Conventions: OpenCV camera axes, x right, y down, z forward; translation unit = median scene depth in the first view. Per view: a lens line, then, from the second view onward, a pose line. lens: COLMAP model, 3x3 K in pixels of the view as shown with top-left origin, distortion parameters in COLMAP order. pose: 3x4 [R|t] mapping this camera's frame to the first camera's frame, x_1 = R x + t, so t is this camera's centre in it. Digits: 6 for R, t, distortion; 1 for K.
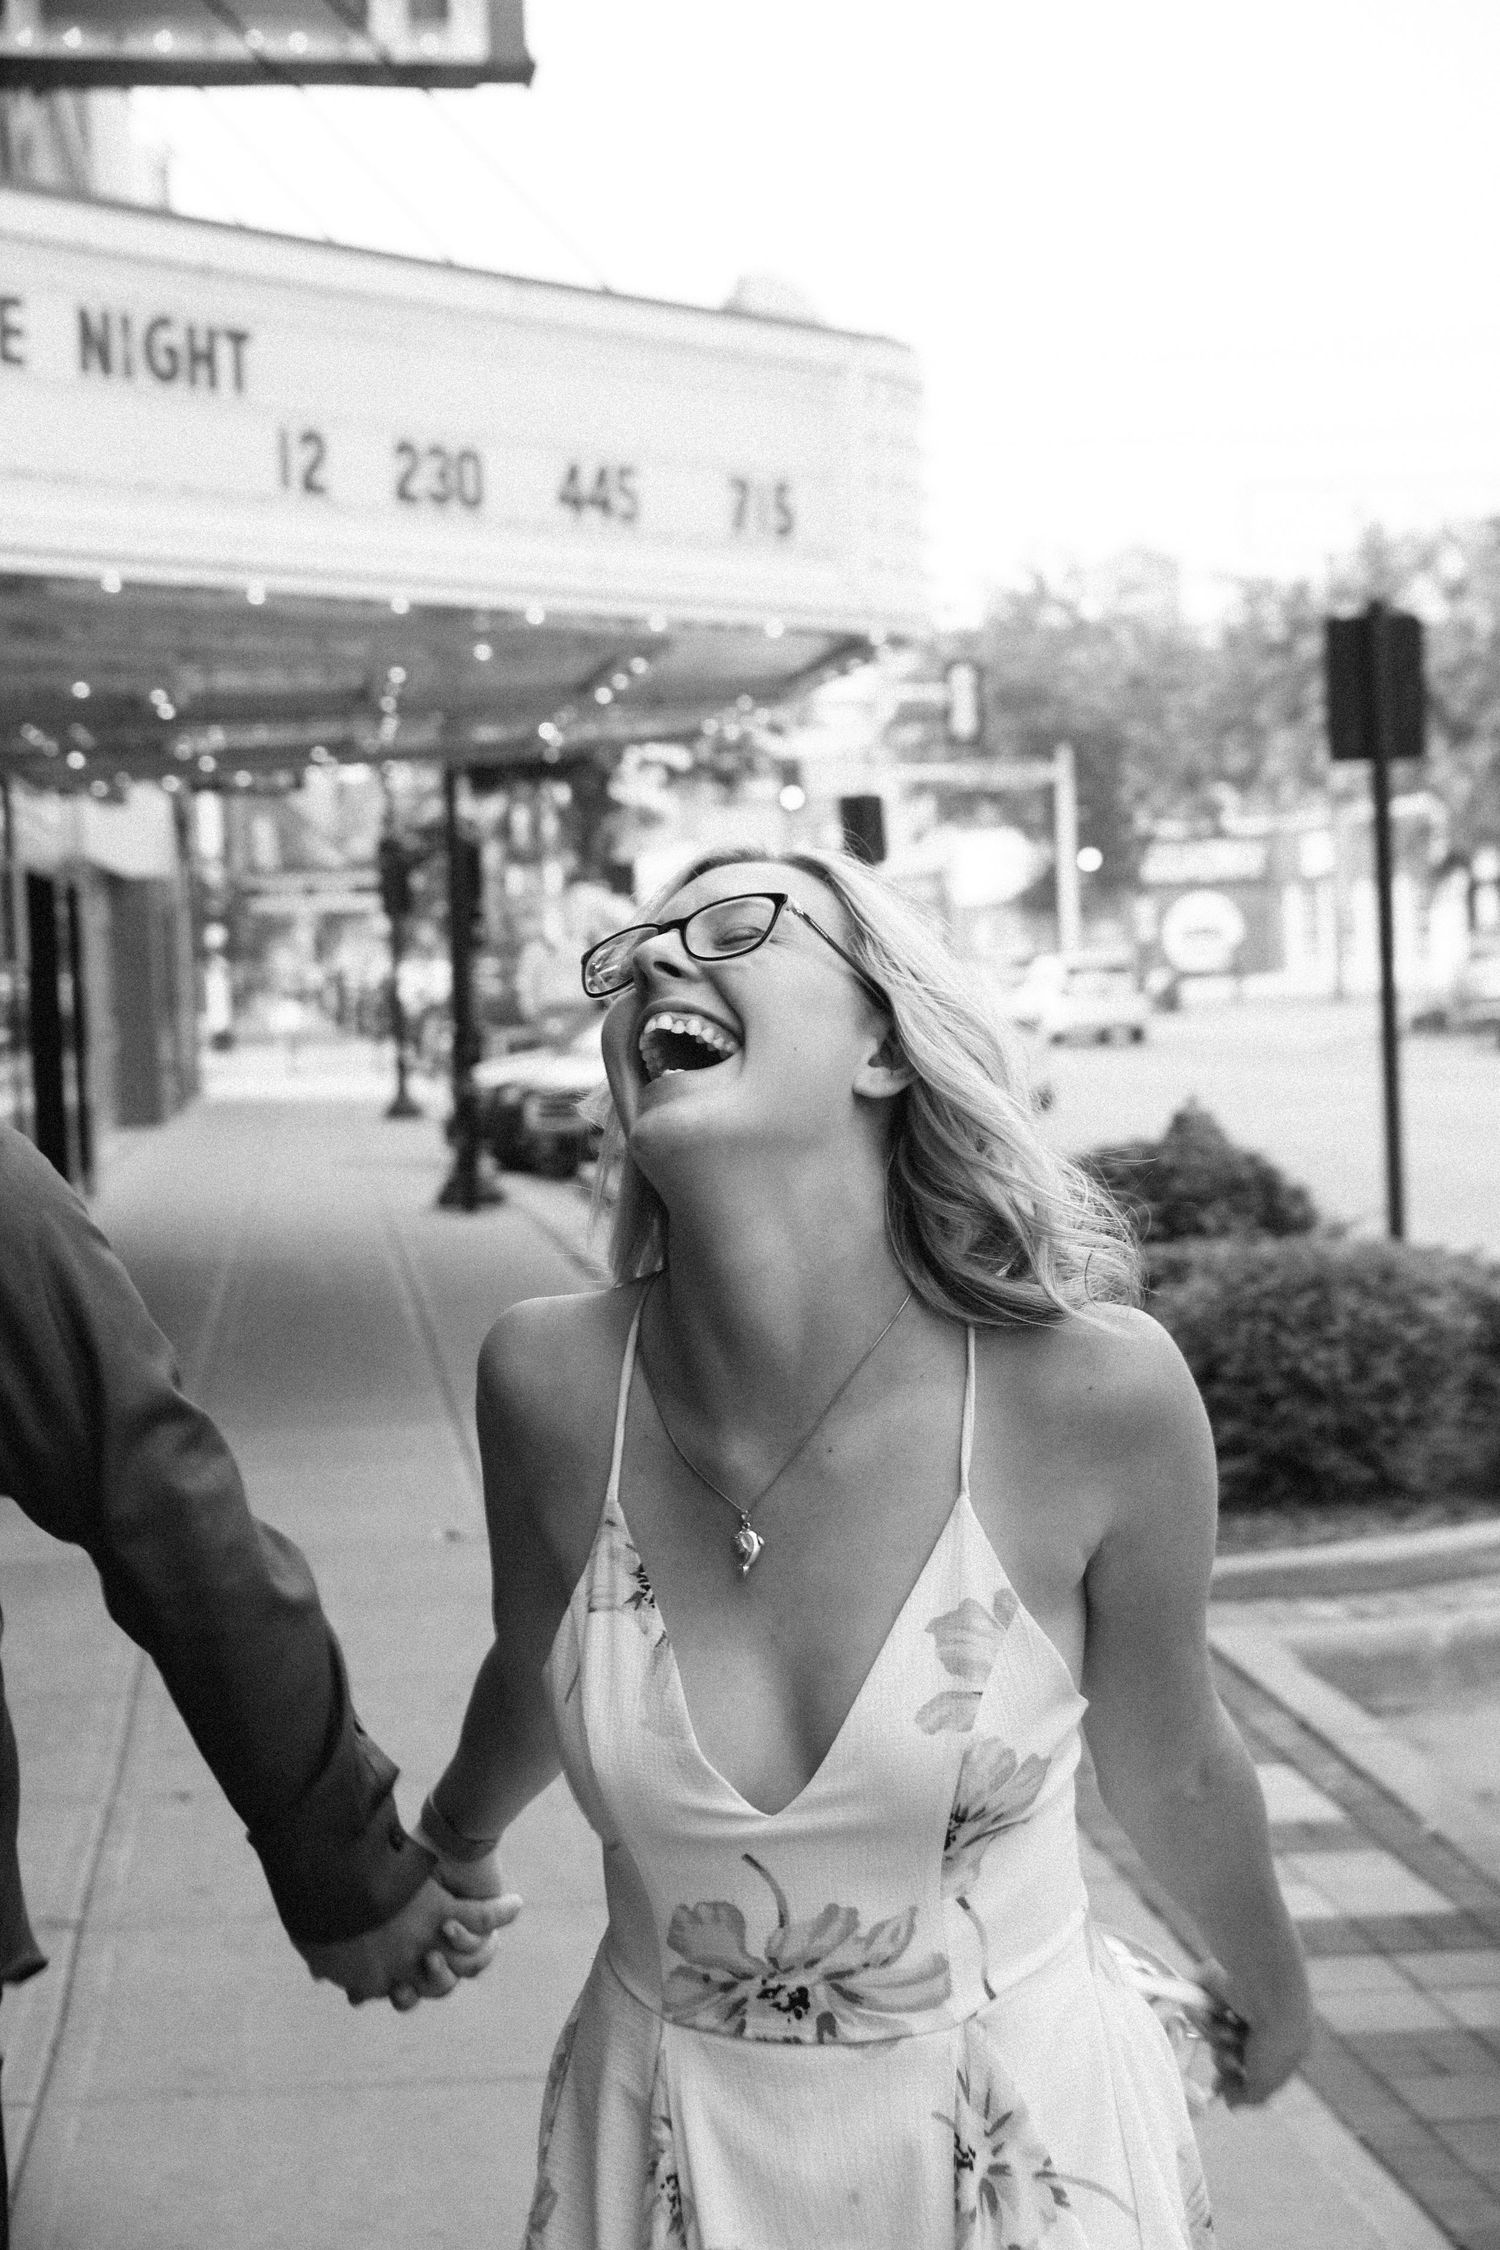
lens RADIAL K [[3425.7, 0, 750.0], [0, 3425.7, 1125.0], [0, 0, 1]] dist [0.171552, 0.053061]
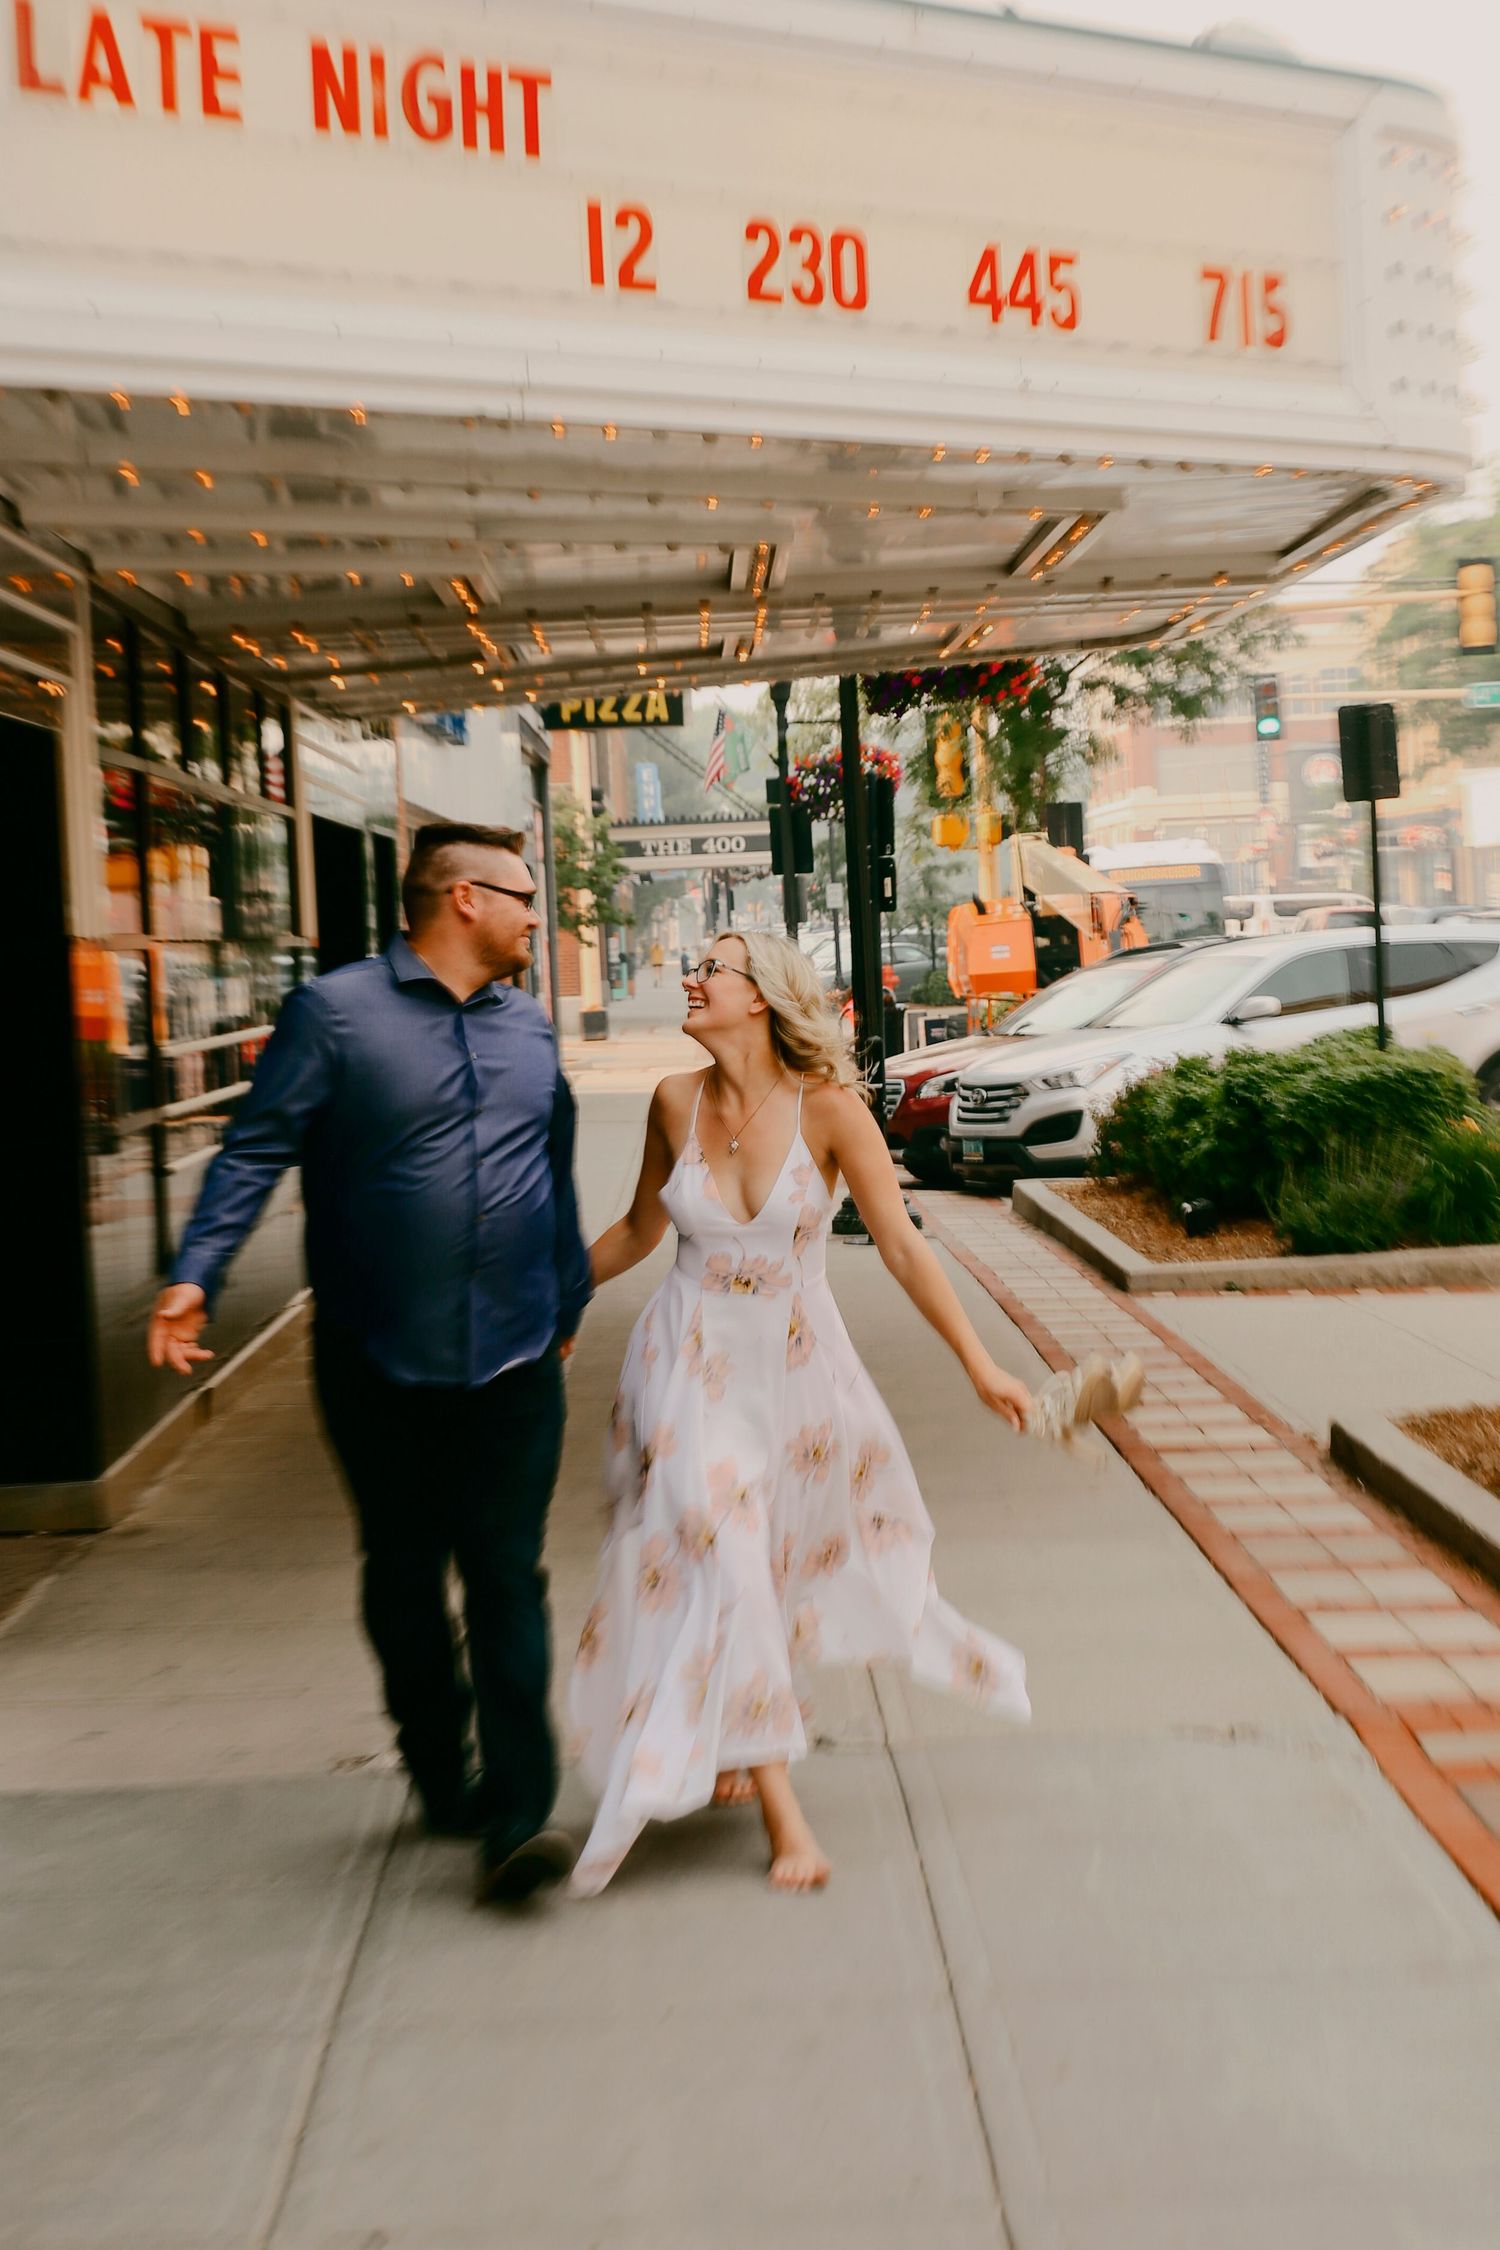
lens RADIAL K [[4021.2, 0, 934.5], [0, 4021.2, 984.5], [0, 0, 1]] dist [0.031804, 0.262925]
pose [[0.997459, -0.010205, -0.070507, -0.001912], [0.007889, 0.999423, -0.033045, -0.003132], [0.070803, 0.032404, 0.996964, 0.071288]]
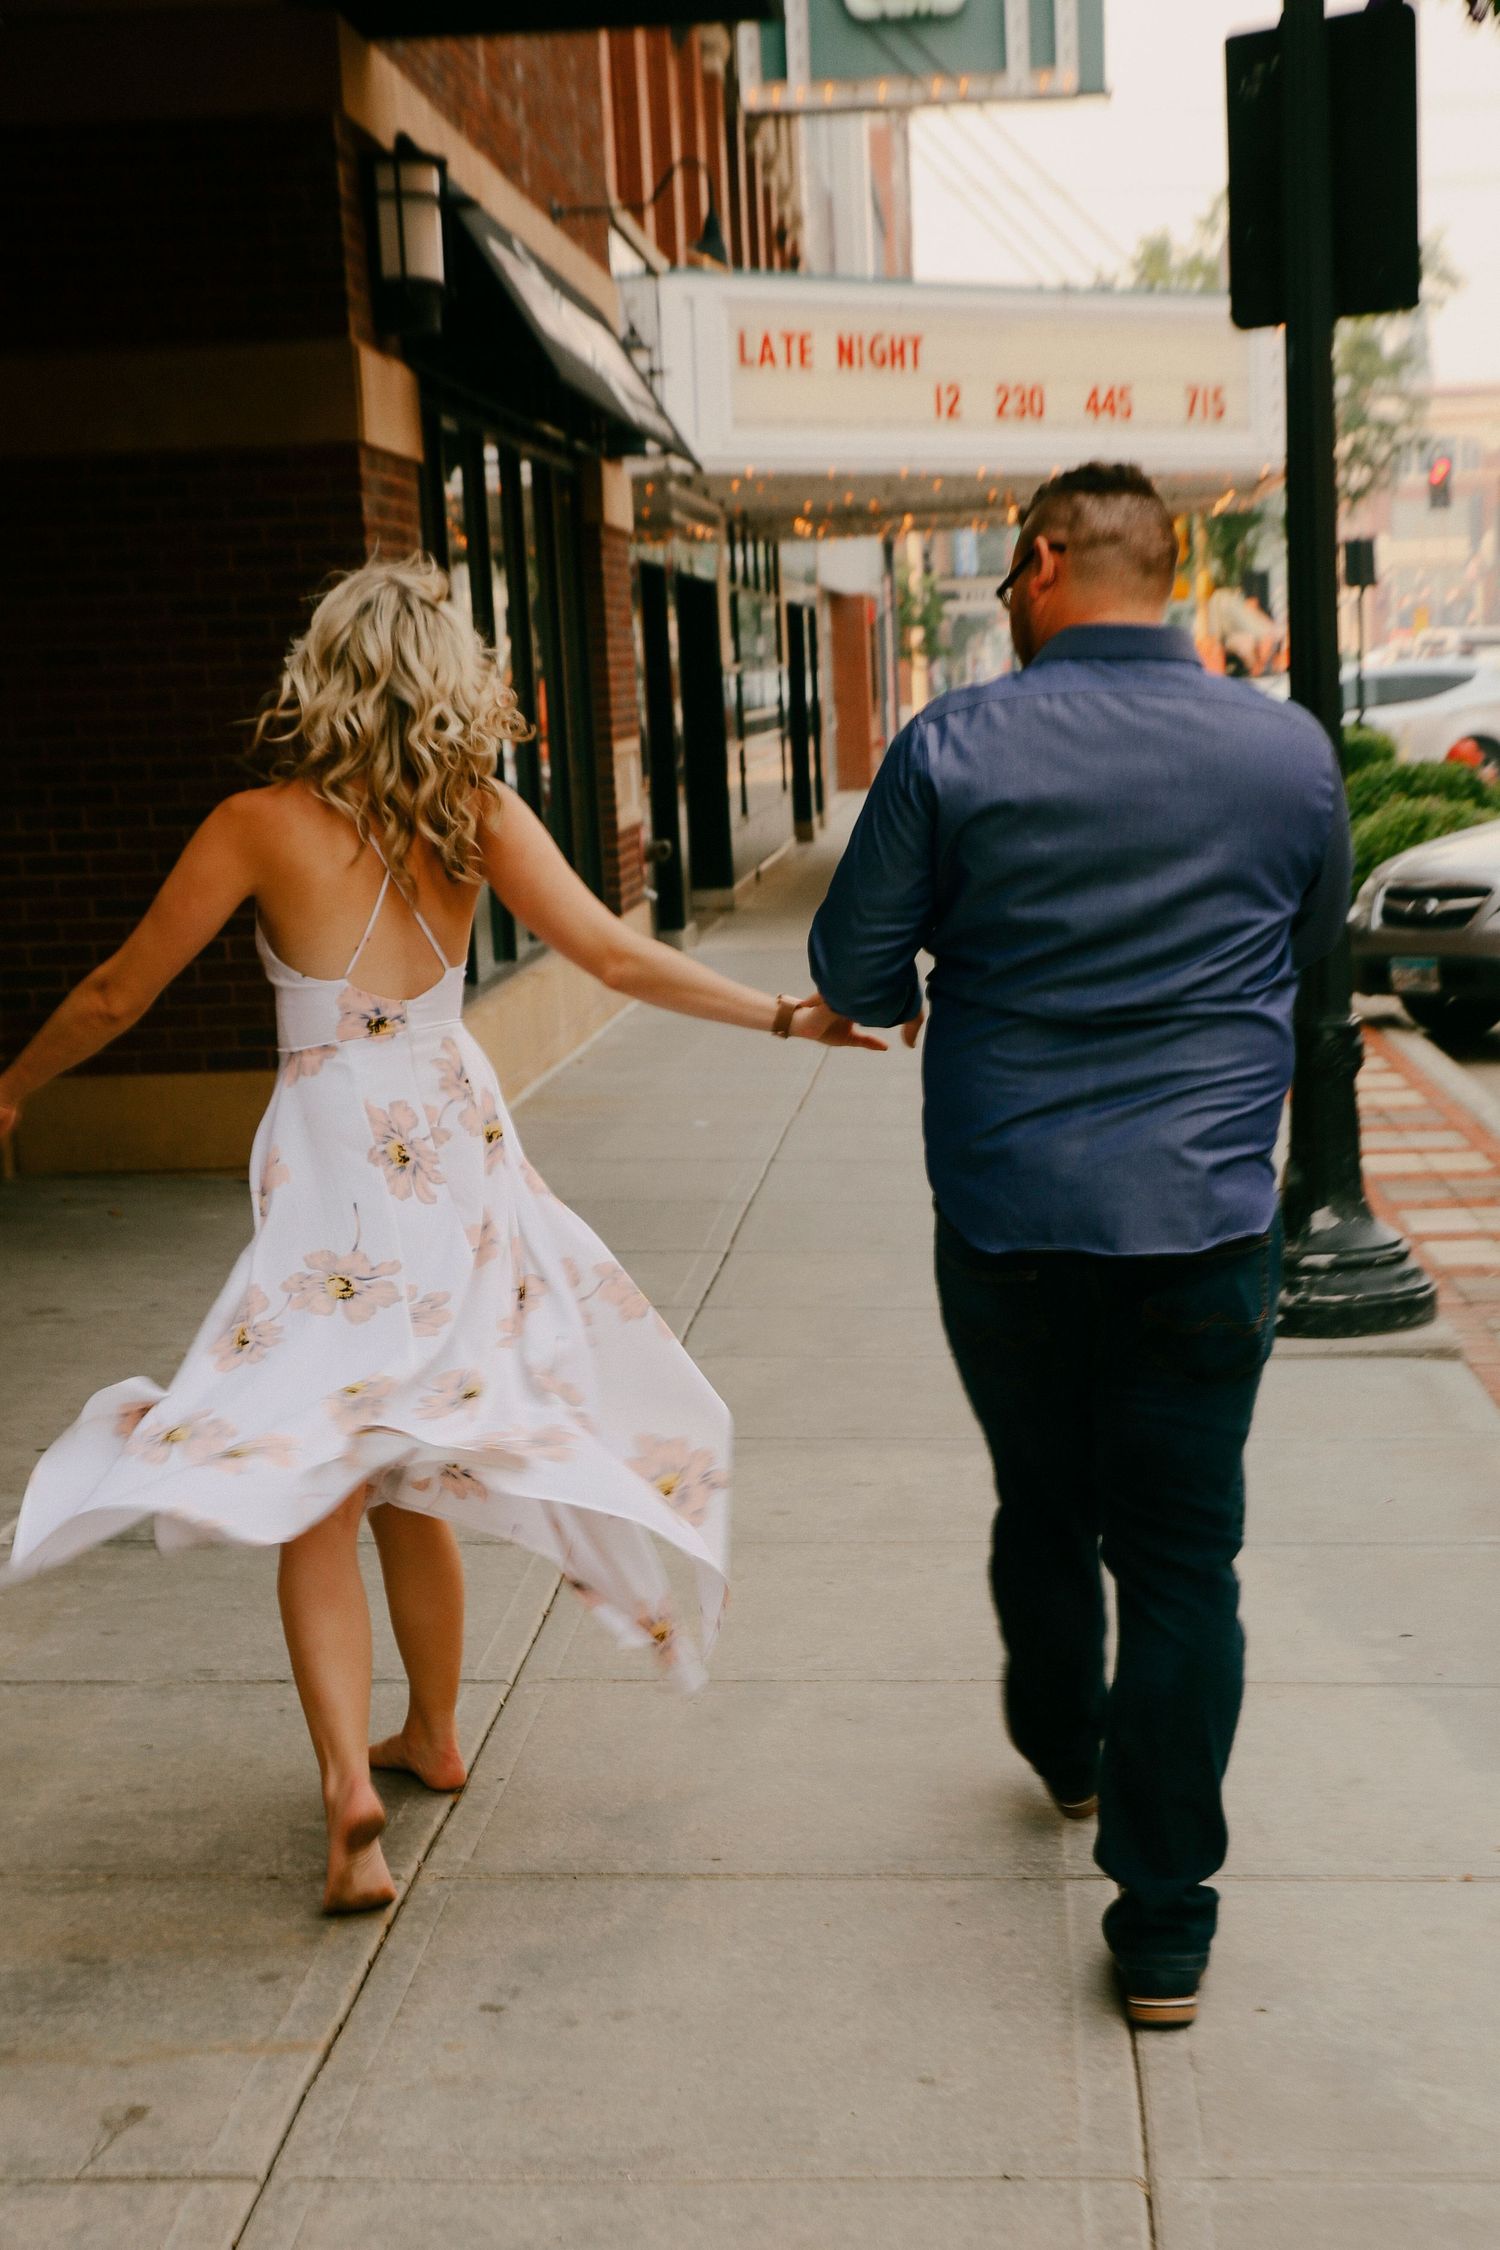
lens RADIAL K [[3418.4, 0, 863.7], [0, 3418.4, 1127.1], [0, 0, 1]] dist [0.255825, 0.020499]
pose [[0.985469, 0.017005, -0.169004, 0.071414], [-0.001912, 0.996024, 0.089069, 0.018385], [0.169846, -0.087452, 0.981583, -0.426055]]
